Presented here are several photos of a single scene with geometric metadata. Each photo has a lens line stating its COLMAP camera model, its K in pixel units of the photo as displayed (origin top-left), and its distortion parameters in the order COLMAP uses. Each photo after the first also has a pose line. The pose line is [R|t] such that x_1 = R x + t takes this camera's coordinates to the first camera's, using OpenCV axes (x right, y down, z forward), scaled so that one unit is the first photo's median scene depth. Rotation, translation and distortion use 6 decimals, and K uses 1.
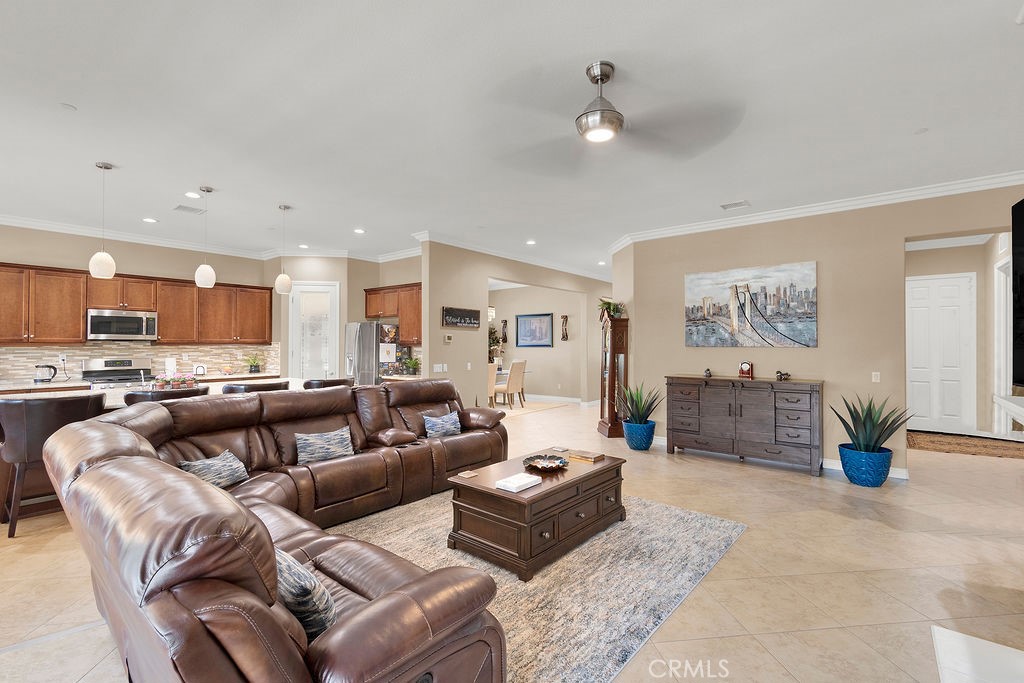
lens RADIAL K [[458.6, 0, 517.8], [0, 458.6, 340.4], [0, 0, 1]] dist [0.001377, -0.000399]
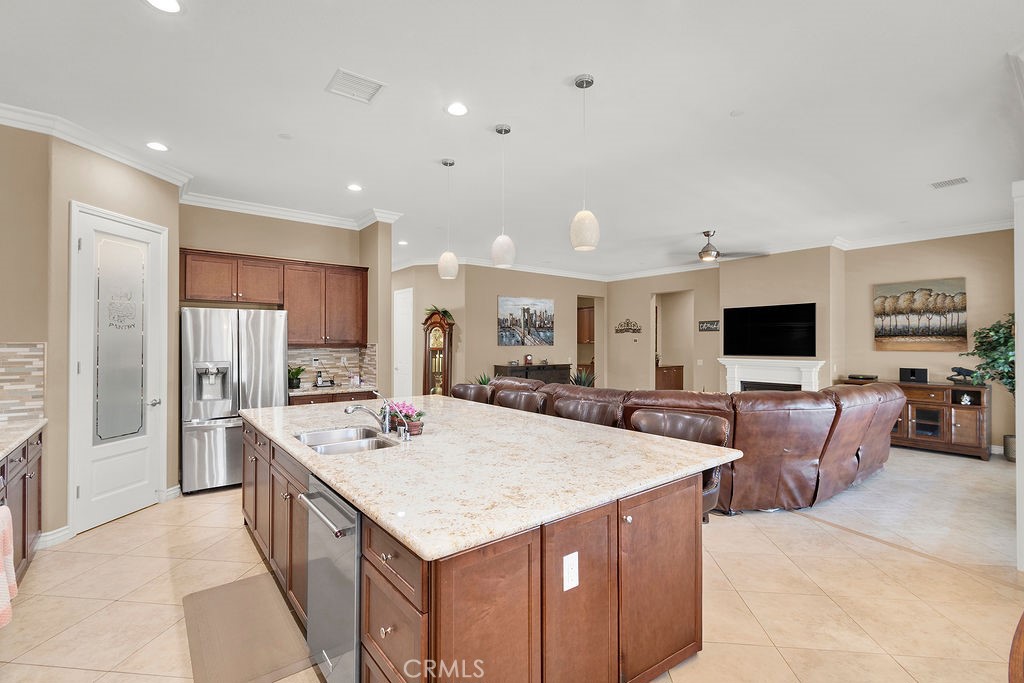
lens RADIAL K [[458.6, 0, 517.7], [0, 458.6, 341.9], [0, 0, 1]] dist [0.001377, -0.000399]
pose [[0.215358, 0.000291, 0.976535, -1.041256], [-0.008329, 0.999964, 0.001539, -0.000971], [-0.976500, -0.008465, 0.215353, 0.625652]]
